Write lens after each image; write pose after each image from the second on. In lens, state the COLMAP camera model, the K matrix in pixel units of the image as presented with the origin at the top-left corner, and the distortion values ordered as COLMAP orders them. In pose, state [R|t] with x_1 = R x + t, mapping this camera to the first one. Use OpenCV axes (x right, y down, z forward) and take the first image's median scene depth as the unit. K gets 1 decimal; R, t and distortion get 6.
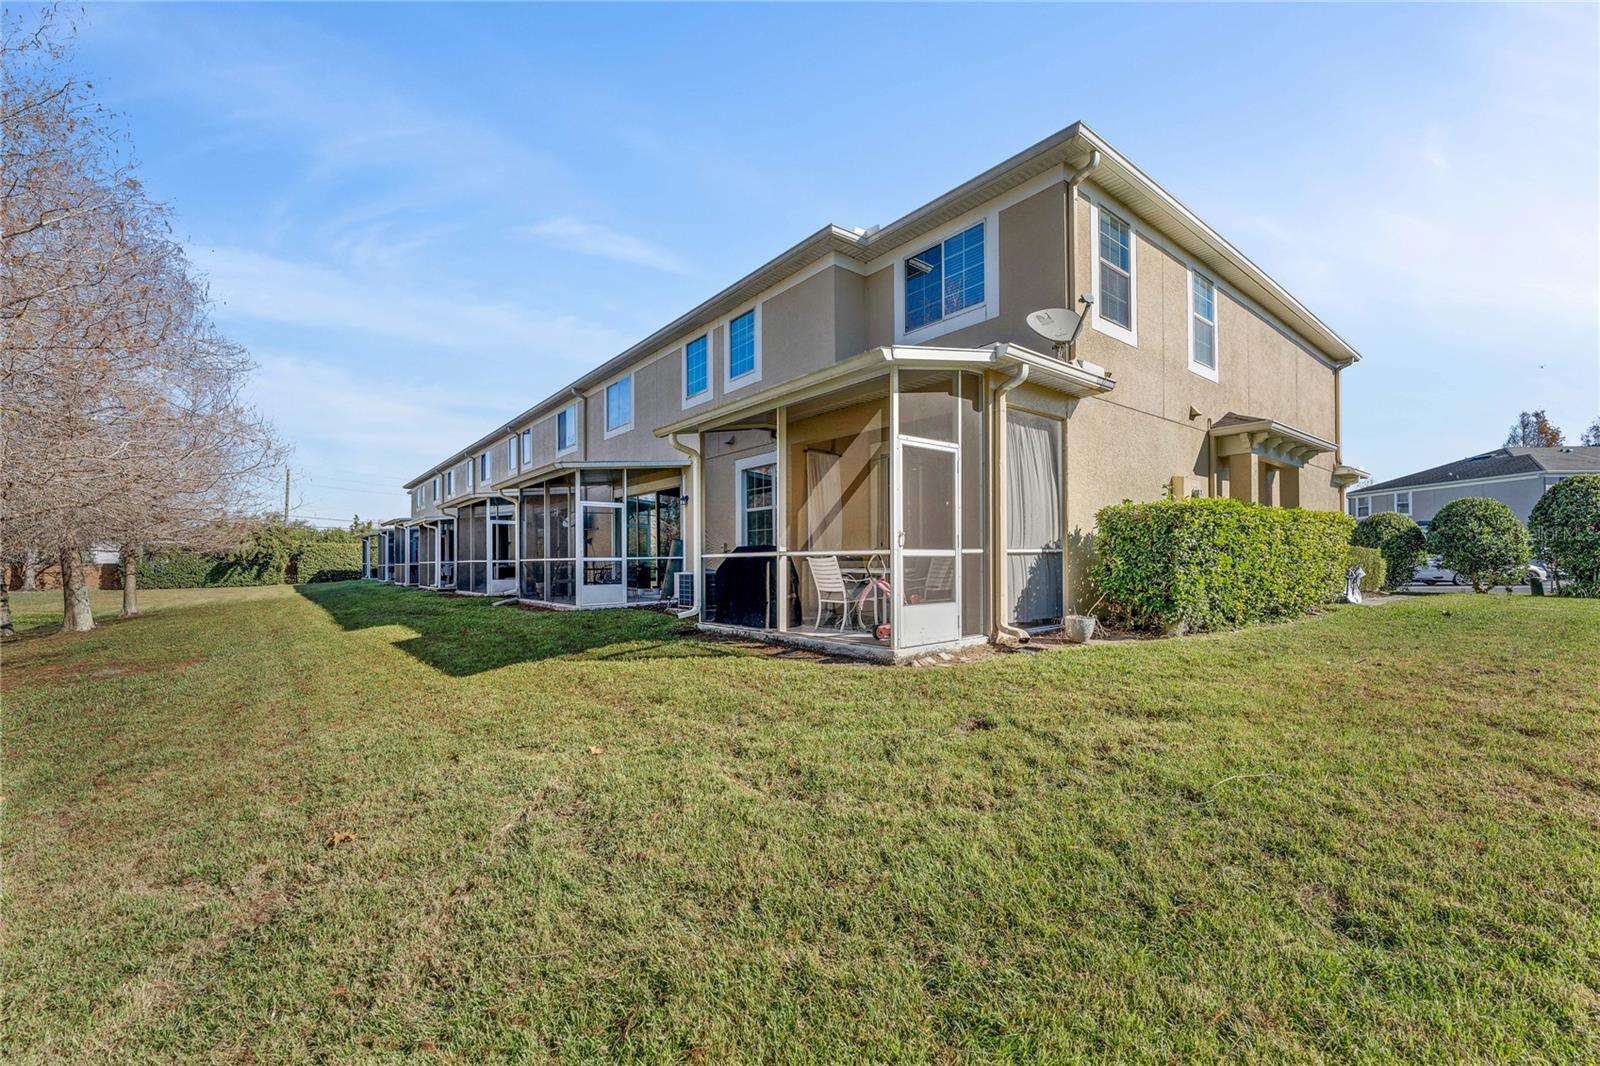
lens RADIAL K [[650.5, 0, 803.3], [0, 650.5, 536.7], [0, 0, 1]] dist [-0.000884, 0.000420]
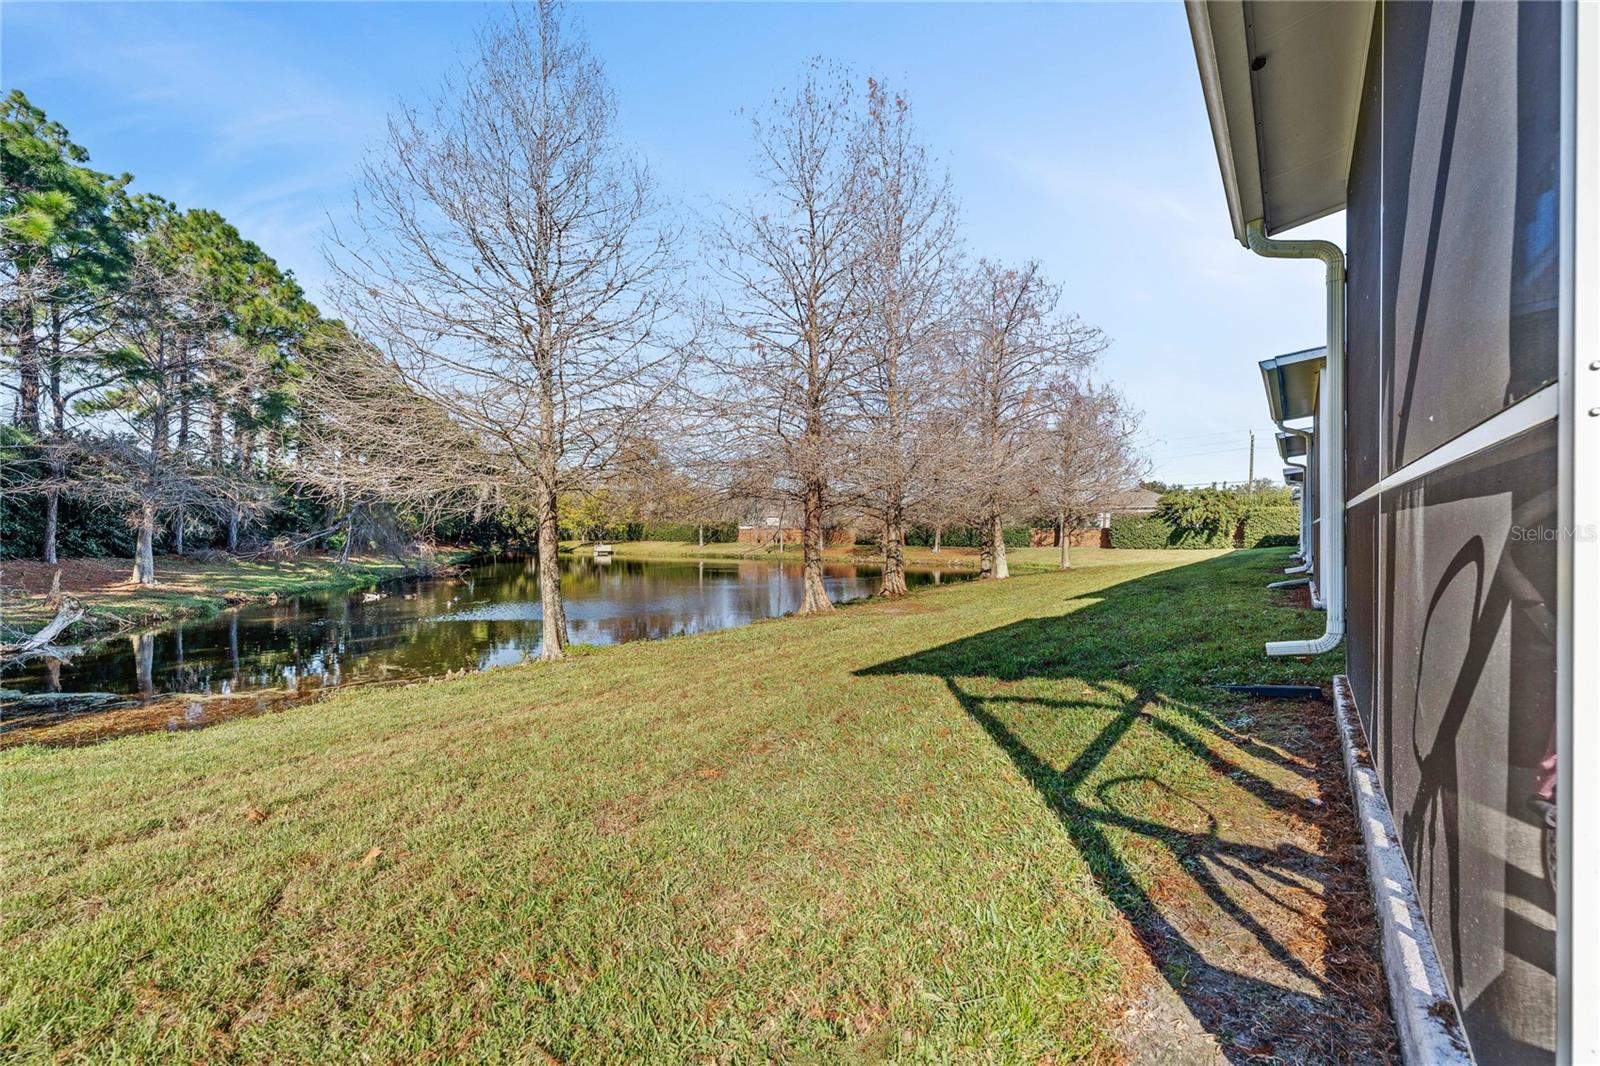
lens RADIAL K [[643.4, 0, 803.1], [0, 643.4, 534.4], [0, 0, 1]] dist [0.000205, -0.000367]
pose [[0.230937, 0.012796, -0.972885, 0.029466], [0.036106, 0.999112, 0.021711, 0.004870], [0.972299, -0.040140, 0.230270, 0.117122]]
